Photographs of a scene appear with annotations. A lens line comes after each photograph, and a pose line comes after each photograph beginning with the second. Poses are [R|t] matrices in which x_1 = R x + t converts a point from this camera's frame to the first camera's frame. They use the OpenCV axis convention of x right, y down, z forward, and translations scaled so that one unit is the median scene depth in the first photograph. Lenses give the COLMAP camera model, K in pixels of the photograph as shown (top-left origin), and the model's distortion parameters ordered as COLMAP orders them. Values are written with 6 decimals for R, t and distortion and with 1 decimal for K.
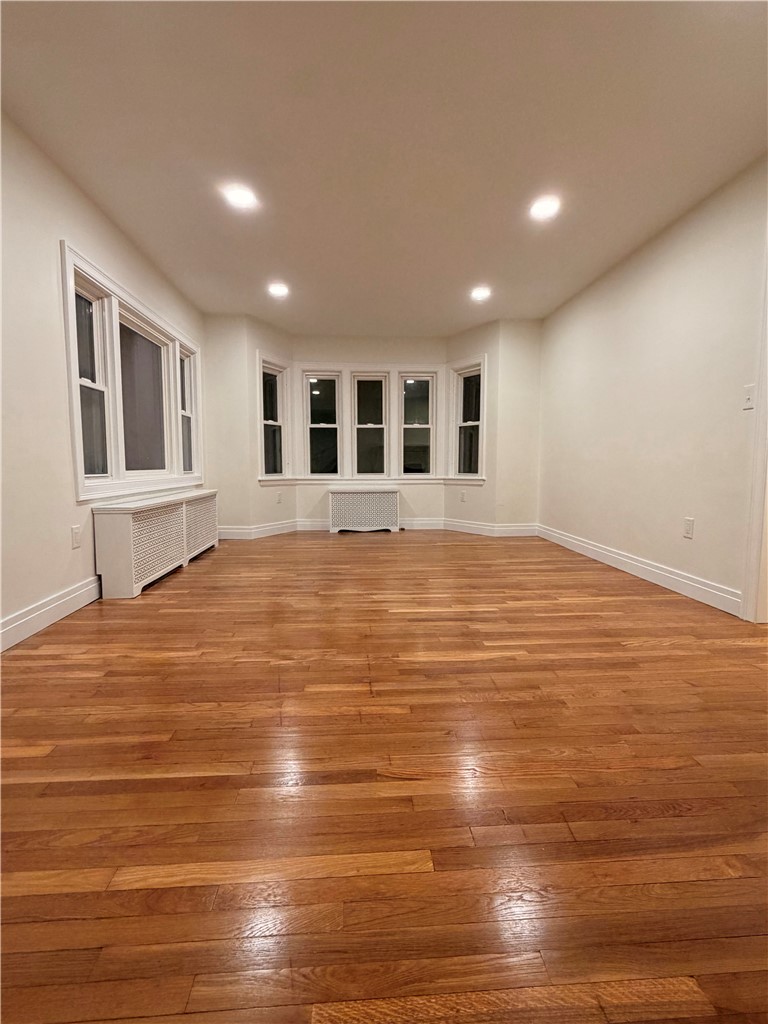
lens RADIAL K [[482.2, 0, 384.0], [0, 482.2, 510.7], [0, 0, 1]] dist [0.001092, 0.000114]
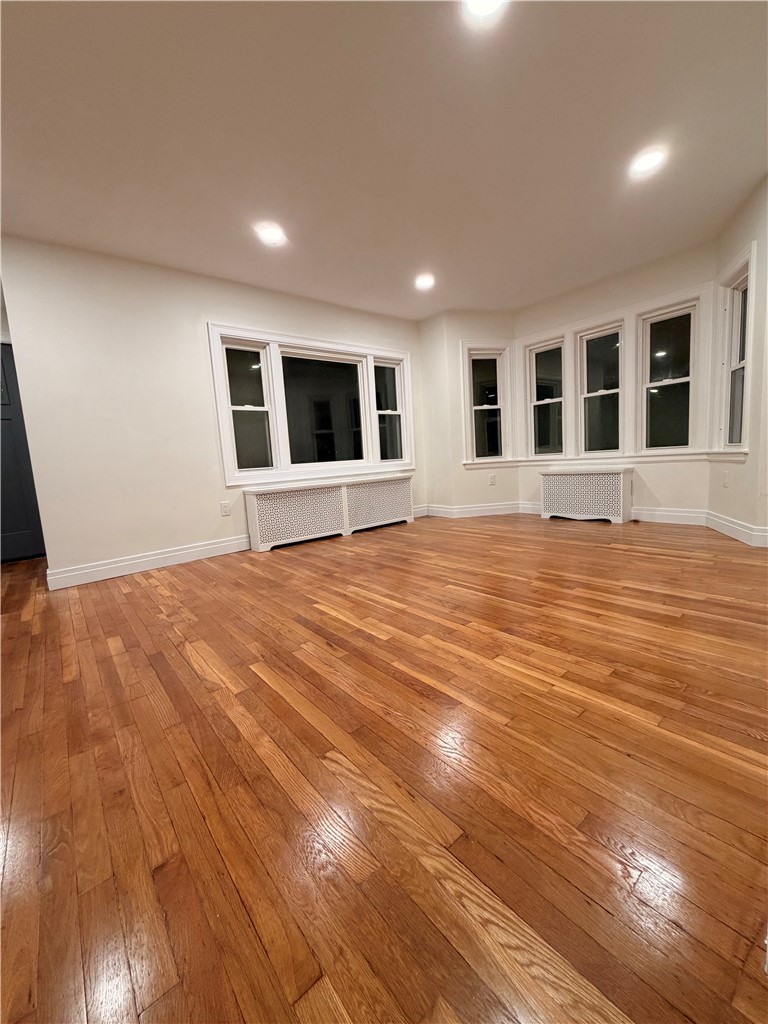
lens RADIAL K [[408.9, 0, 384.7], [0, 408.9, 509.1], [0, 0, 1]] dist [-0.002623, 0.000436]
pose [[0.576093, 0.063031, -0.814950, 0.361988], [-0.013883, 0.997633, 0.067346, -0.020557], [0.817266, -0.027484, 0.575604, 0.308288]]
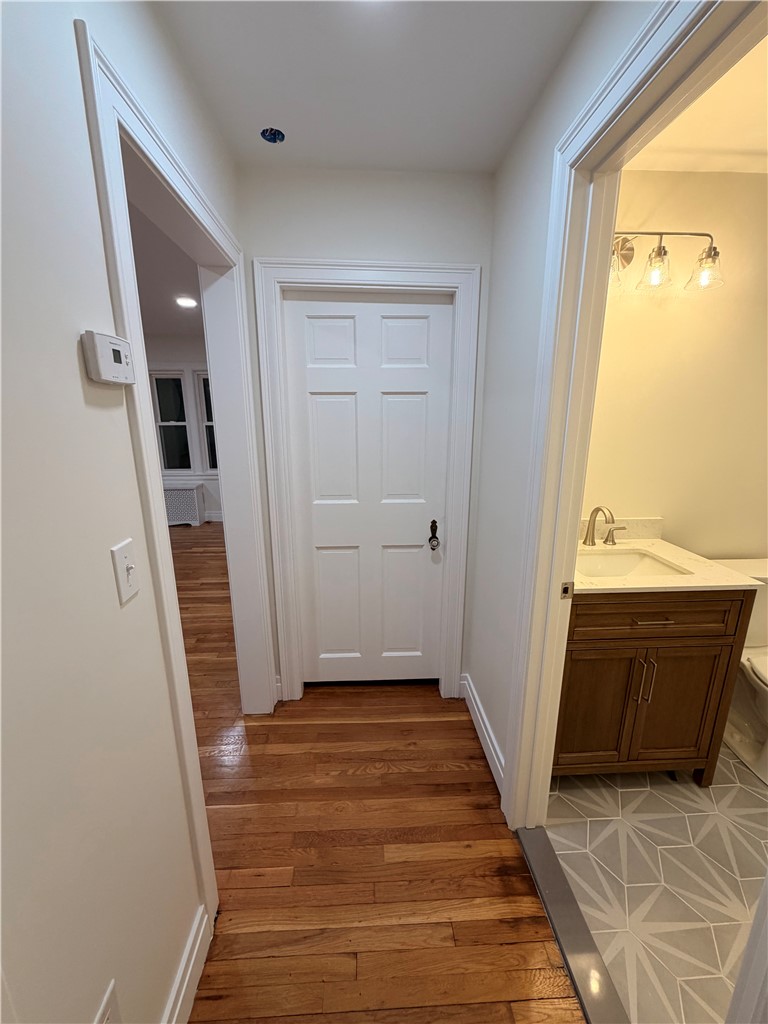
lens RADIAL K [[408.9, 0, 384.3], [0, 408.9, 509.8], [0, 0, 1]] dist [-0.002623, 0.000436]
pose [[0.999895, 0.006253, -0.013070, 0.466822], [-0.004430, 0.990813, 0.135167, -0.120240], [0.013795, -0.135095, 0.990737, 0.118404]]
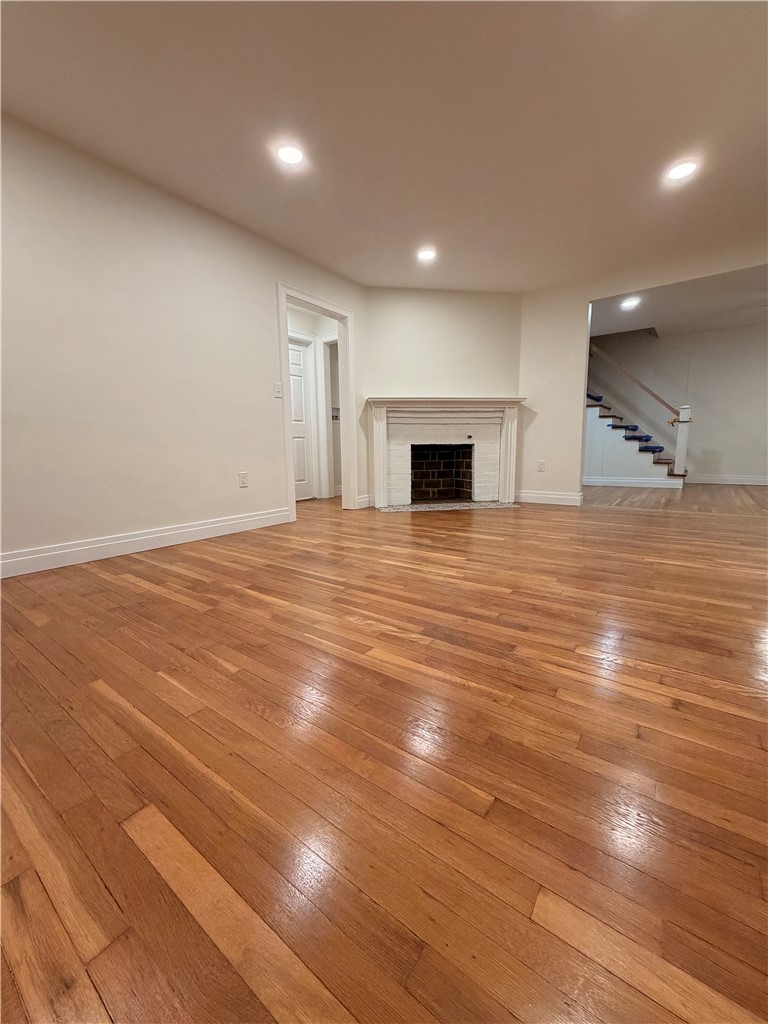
lens RADIAL K [[408.9, 0, 384.0], [0, 408.9, 511.8], [0, 0, 1]] dist [-0.002623, 0.000436]
pose [[-0.759750, -0.085817, 0.644528, -0.203912], [0.083442, 0.970188, 0.227536, -0.054821], [-0.644840, 0.226651, -0.729939, 0.839190]]
